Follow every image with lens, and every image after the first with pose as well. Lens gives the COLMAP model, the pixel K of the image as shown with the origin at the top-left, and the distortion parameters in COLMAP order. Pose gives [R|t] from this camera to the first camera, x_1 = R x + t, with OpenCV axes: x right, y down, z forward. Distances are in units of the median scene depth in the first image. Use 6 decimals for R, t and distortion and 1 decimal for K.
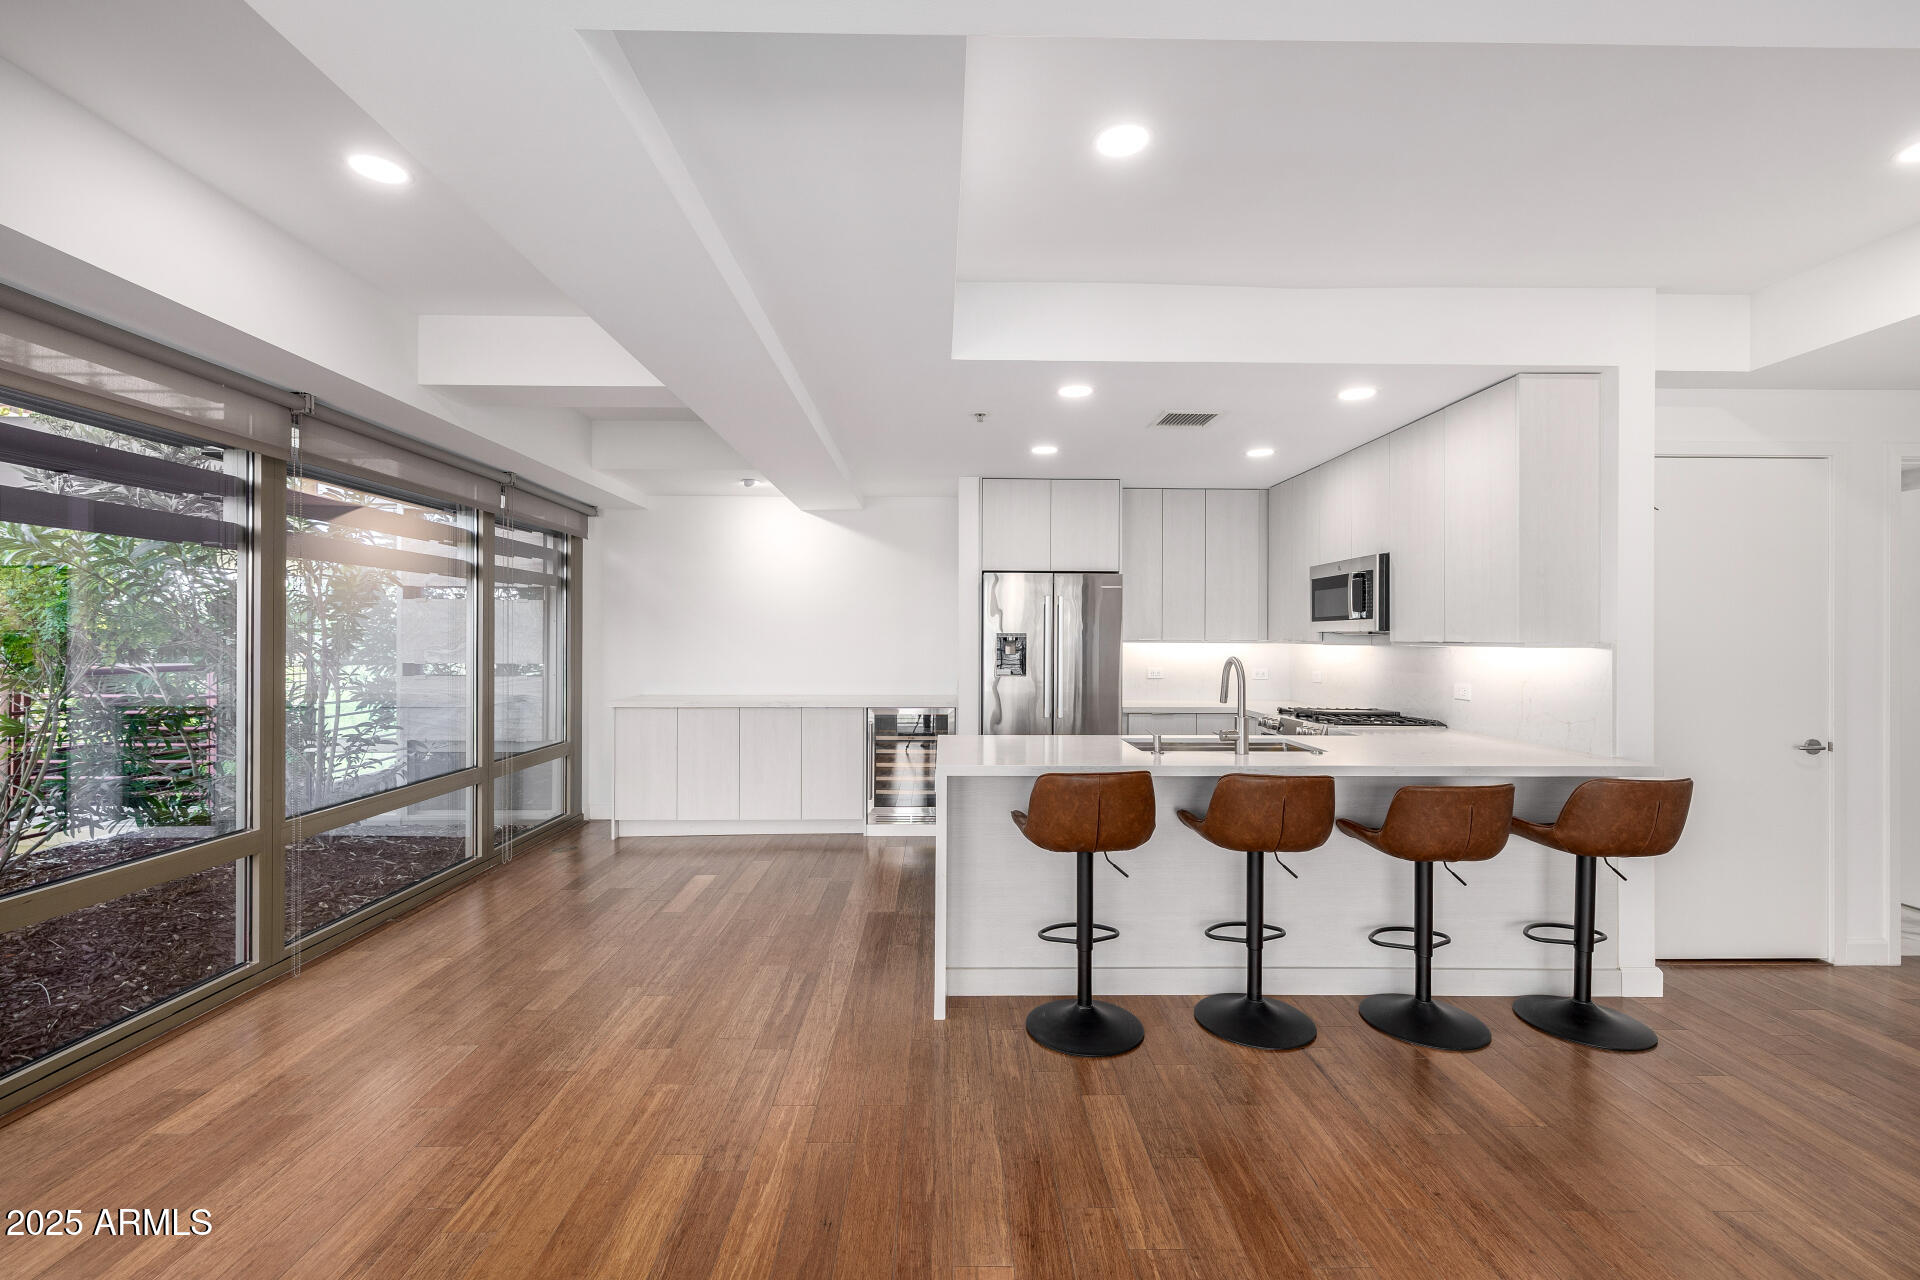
lens RADIAL K [[811.4, 0, 955.1], [0, 811.4, 643.1], [0, 0, 1]] dist [0.003246, 0.001410]
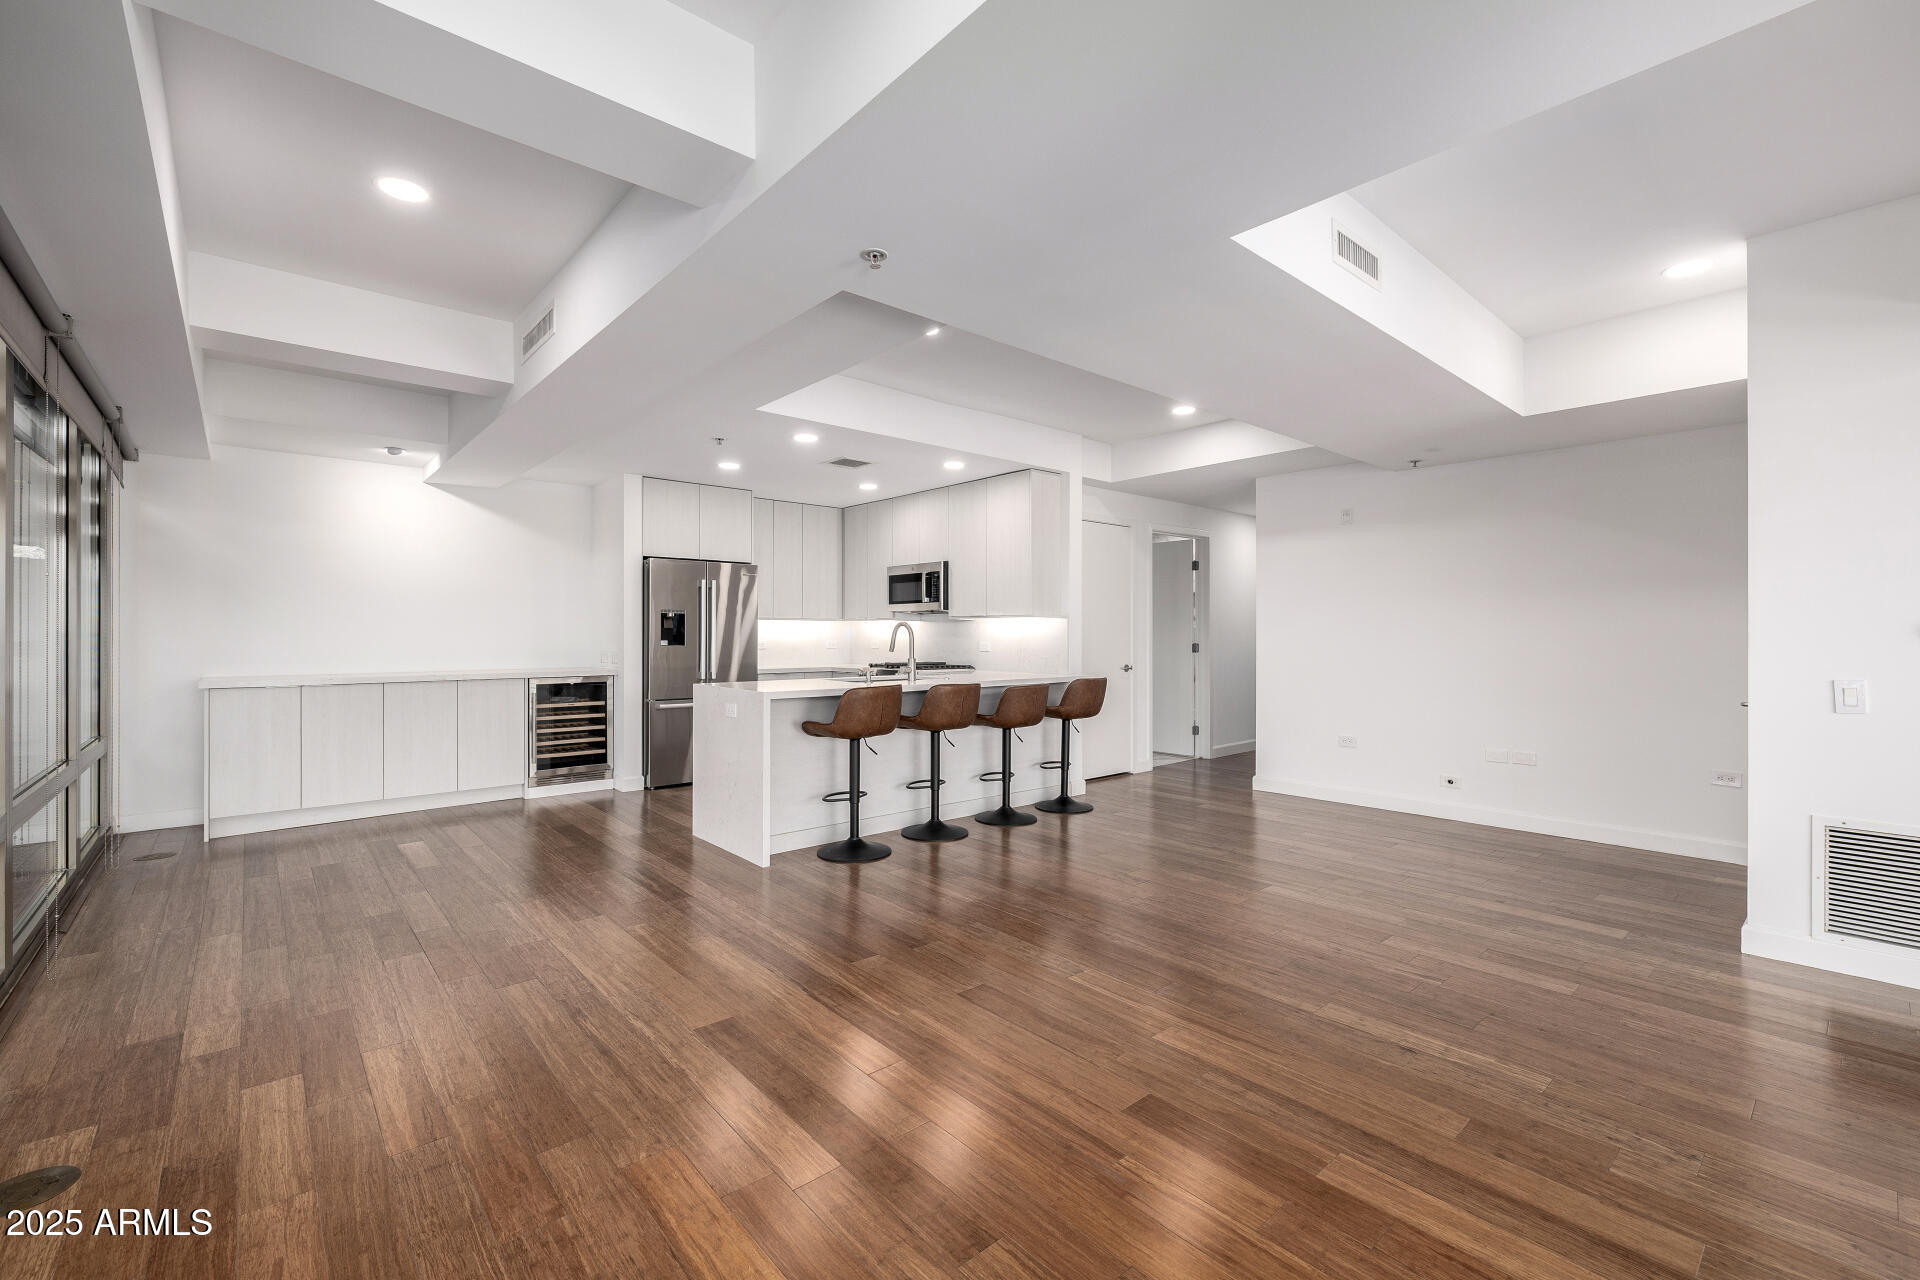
lens RADIAL K [[811.4, 0, 952.0], [0, 811.4, 637.3], [0, 0, 1]] dist [0.003246, 0.001410]
pose [[0.766841, -0.006030, 0.641809, -0.480830], [0.006297, 0.999978, 0.001871, 0.035997], [-0.641807, 0.002607, 0.766862, -0.227439]]
